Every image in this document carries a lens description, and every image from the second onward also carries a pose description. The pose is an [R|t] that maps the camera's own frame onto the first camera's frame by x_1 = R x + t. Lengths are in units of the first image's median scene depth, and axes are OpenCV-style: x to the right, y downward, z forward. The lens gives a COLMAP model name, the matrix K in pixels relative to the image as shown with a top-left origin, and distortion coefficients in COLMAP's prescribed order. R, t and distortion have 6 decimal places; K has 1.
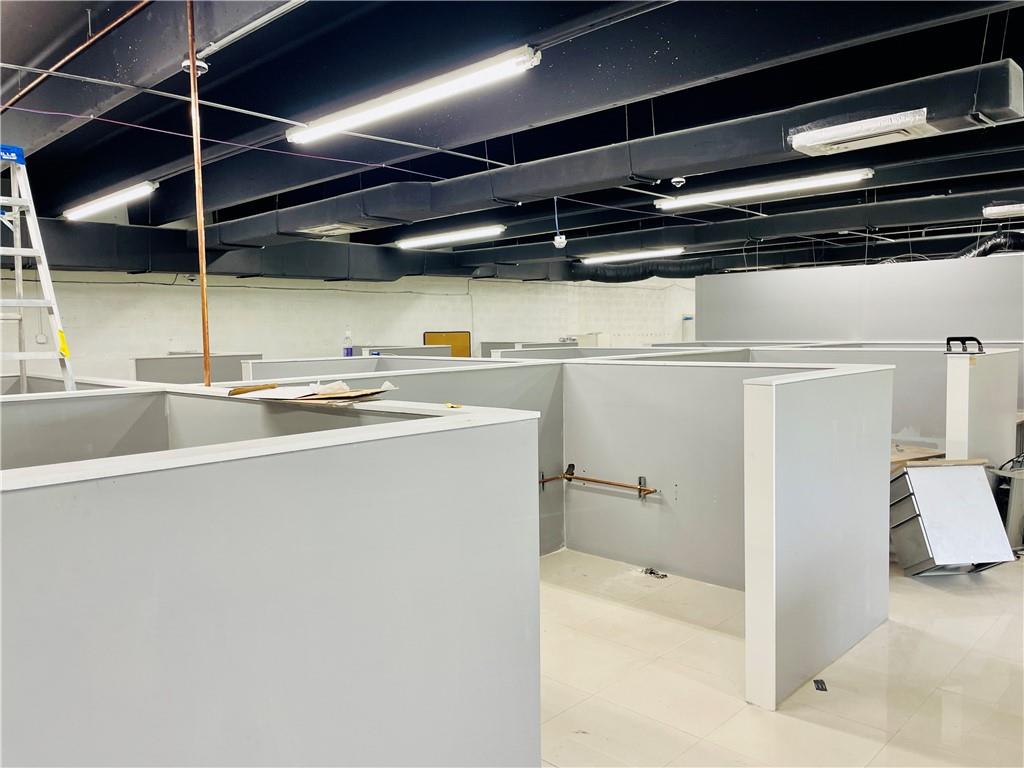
lens RADIAL K [[778.0, 0, 514.0], [0, 778.0, 383.2], [0, 0, 1]] dist [0.064169, -0.036249]
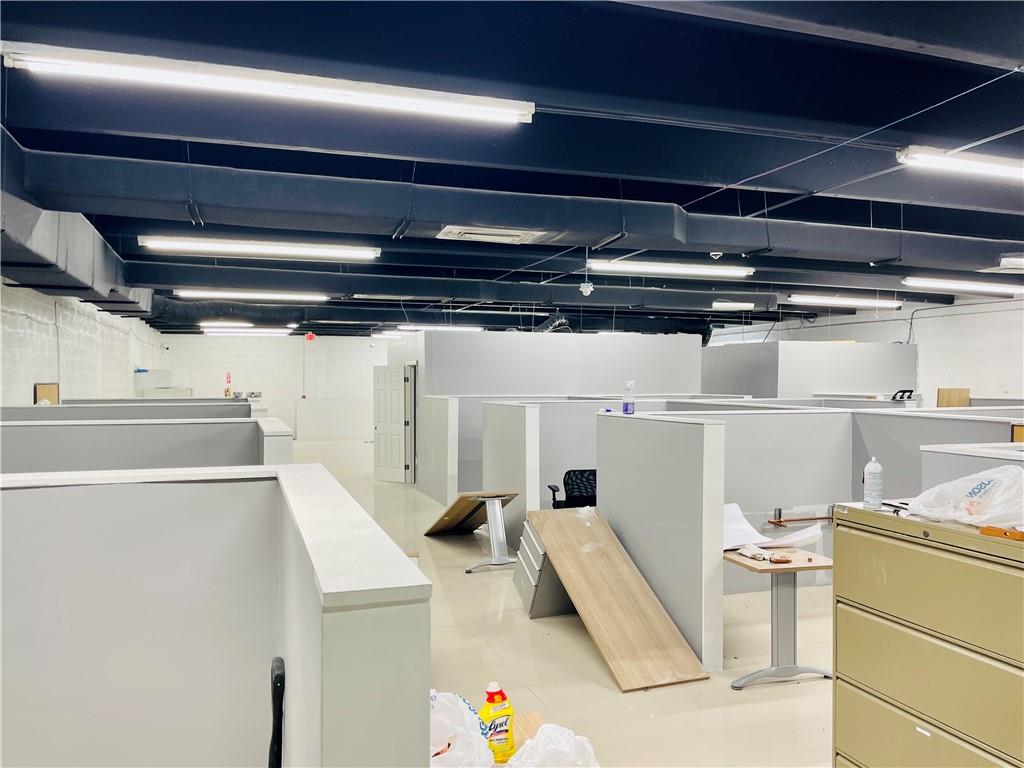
lens RADIAL K [[778.0, 0, 512.8], [0, 778.0, 381.2], [0, 0, 1]] dist [0.064169, -0.036249]
pose [[0.457884, 0.014824, 0.888888, -0.790273], [0.053828, 0.997564, -0.044364, -0.031560], [-0.887381, 0.068161, 0.455971, 0.635519]]
